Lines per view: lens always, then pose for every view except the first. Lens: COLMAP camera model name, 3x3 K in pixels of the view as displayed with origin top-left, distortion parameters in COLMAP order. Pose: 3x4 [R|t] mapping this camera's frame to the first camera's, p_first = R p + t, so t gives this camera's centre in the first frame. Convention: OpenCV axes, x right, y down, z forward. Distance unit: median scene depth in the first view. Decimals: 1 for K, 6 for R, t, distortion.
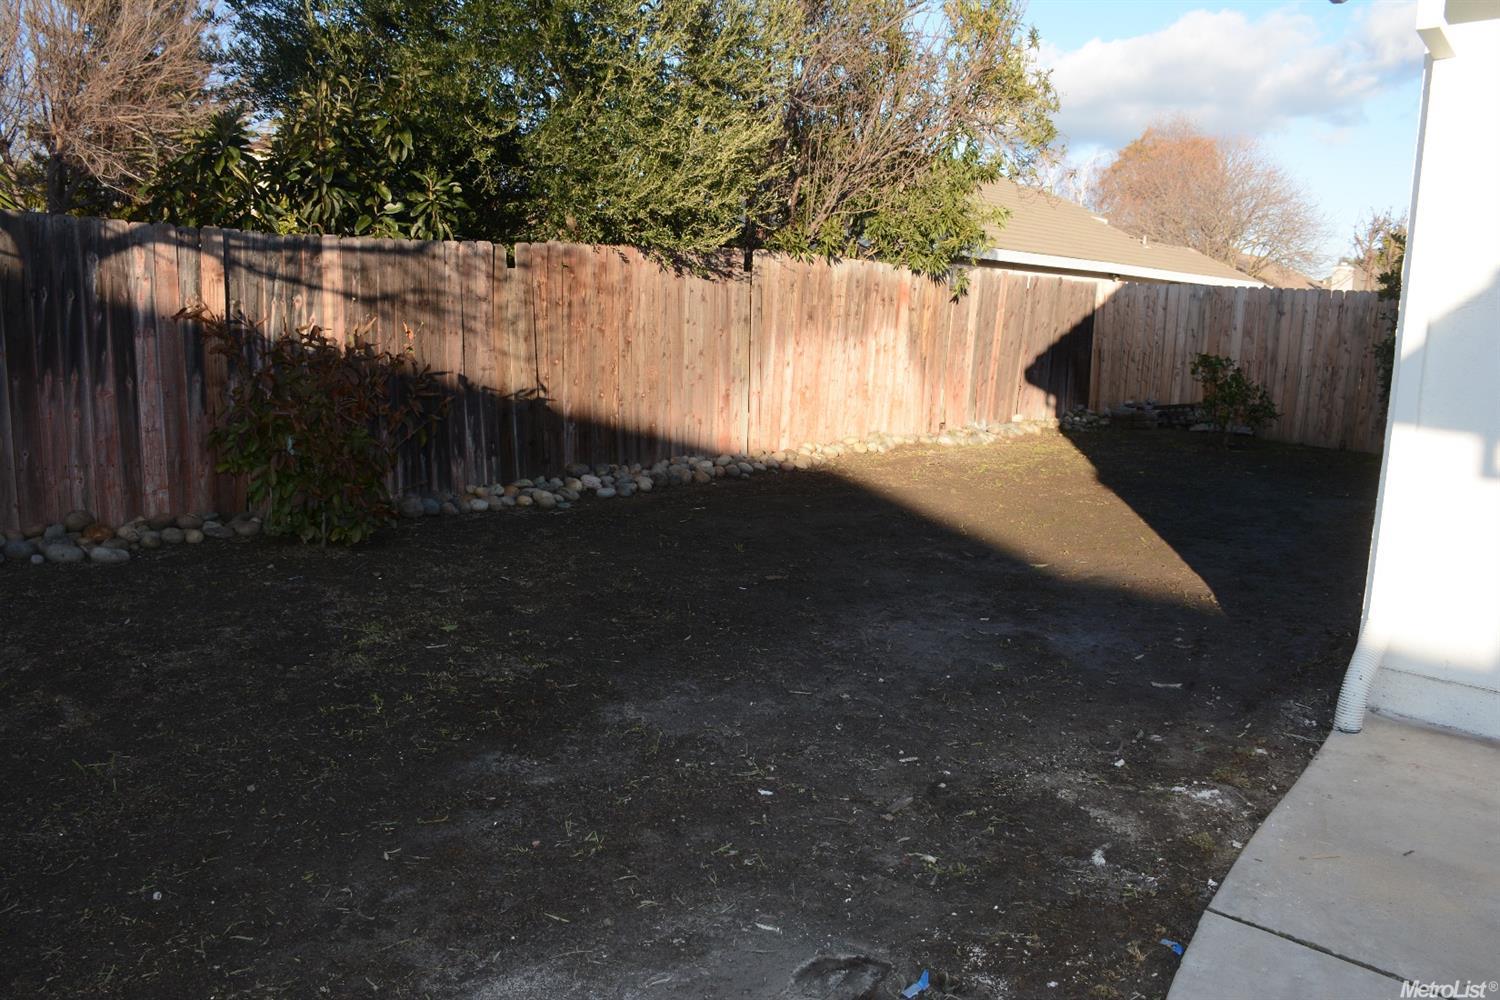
lens RADIAL K [[1161.8, 0, 742.8], [0, 1161.8, 504.6], [0, 0, 1]] dist [-0.142385, 0.079674]
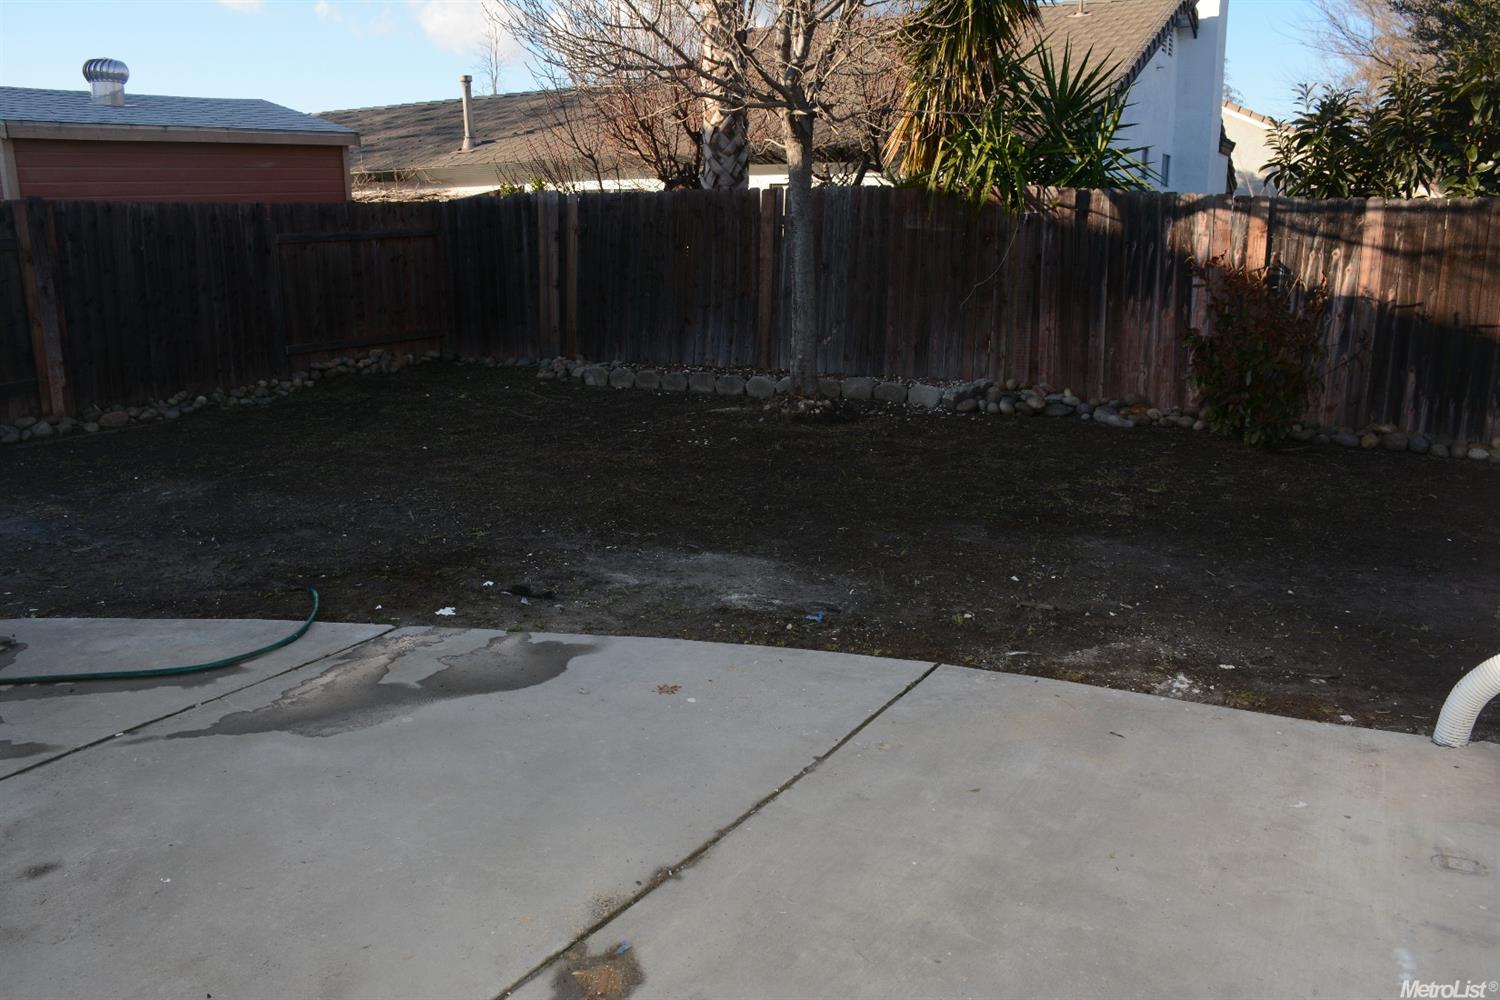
lens RADIAL K [[1173.7, 0, 737.3], [0, 1173.7, 502.9], [0, 0, 1]] dist [-0.154060, 0.110725]
pose [[0.200115, 0.196178, -0.959931, 0.603192], [-0.160824, 0.973037, 0.165330, -0.016150], [0.966483, 0.121295, 0.226269, 0.129714]]
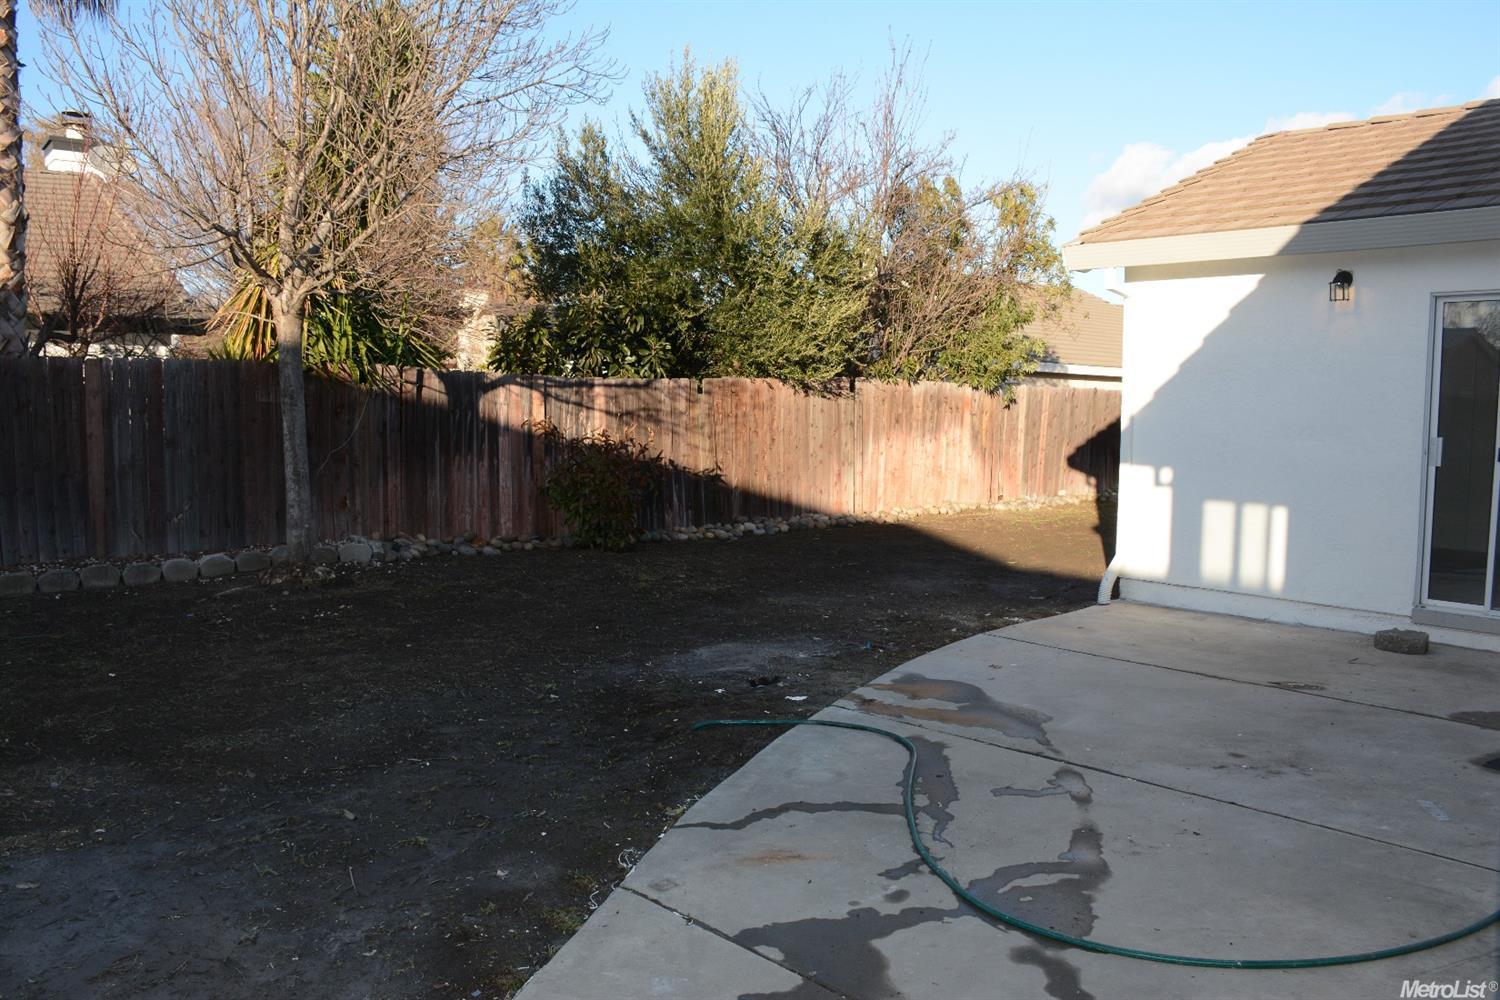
lens RADIAL K [[1173.7, 0, 737.3], [0, 1173.7, 502.9], [0, 0, 1]] dist [-0.154060, 0.110725]
pose [[0.990798, -0.011116, -0.134893, 0.074179], [-0.001732, 0.995499, -0.094755, 0.107630], [0.135339, 0.094116, 0.986319, -0.634449]]
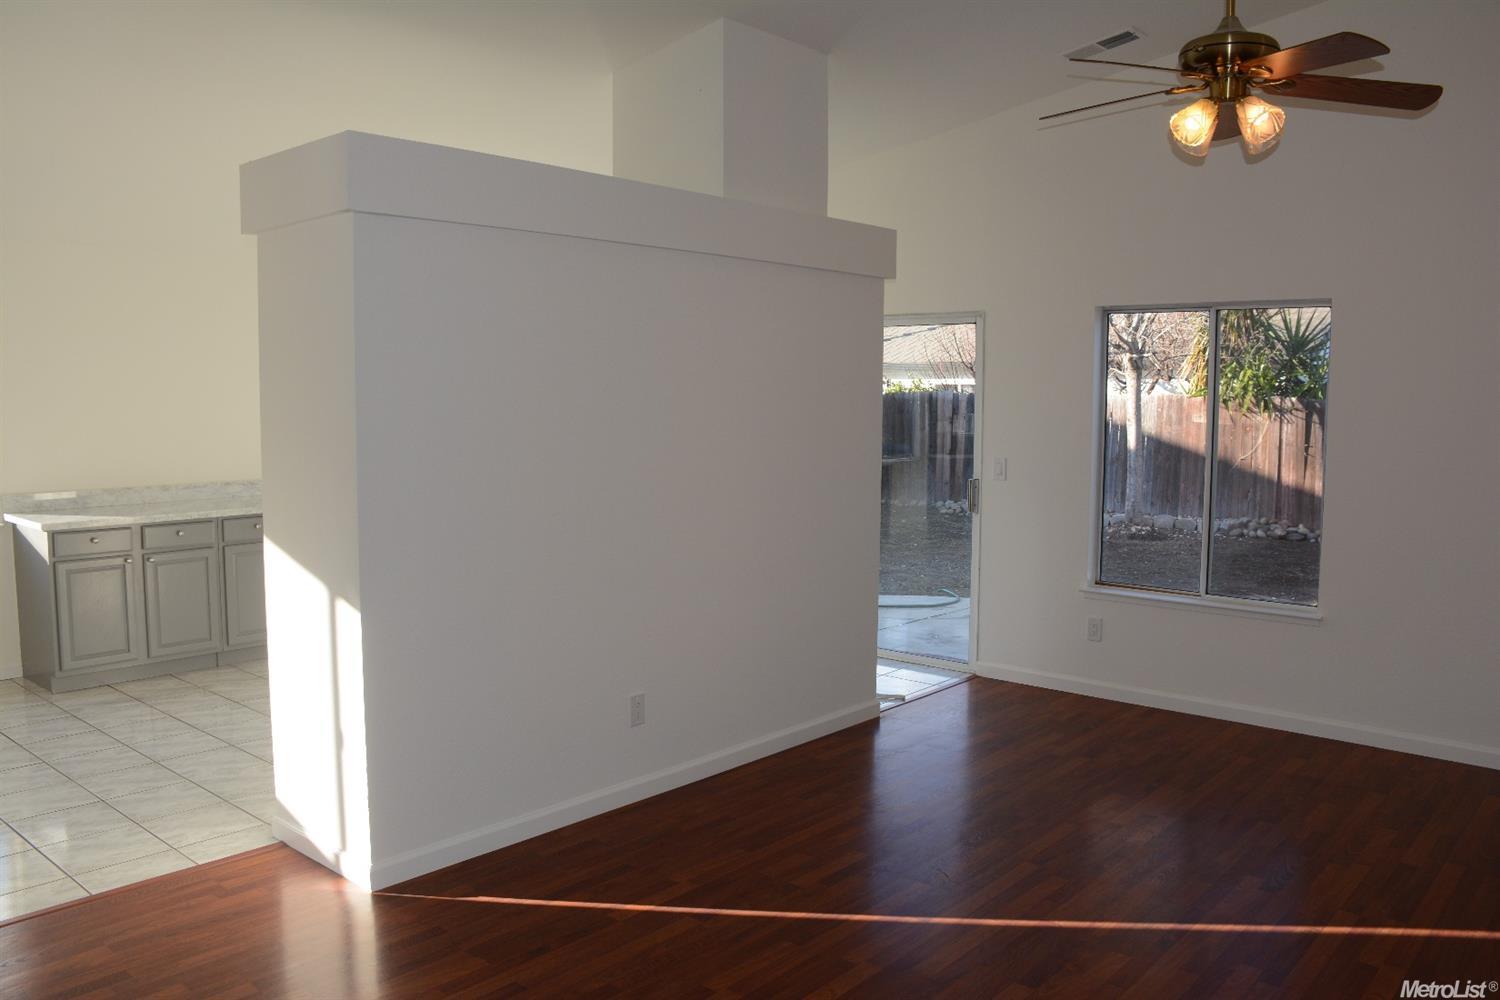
lens RADIAL K [[1161.8, 0, 742.8], [0, 1161.8, 504.6], [0, 0, 1]] dist [-0.142385, 0.079674]
pose [[0.011968, 0.063768, -0.997893, 1.313542], [-0.176354, 0.982455, 0.060667, 0.030111], [0.984254, 0.175257, 0.023004, -0.224406]]
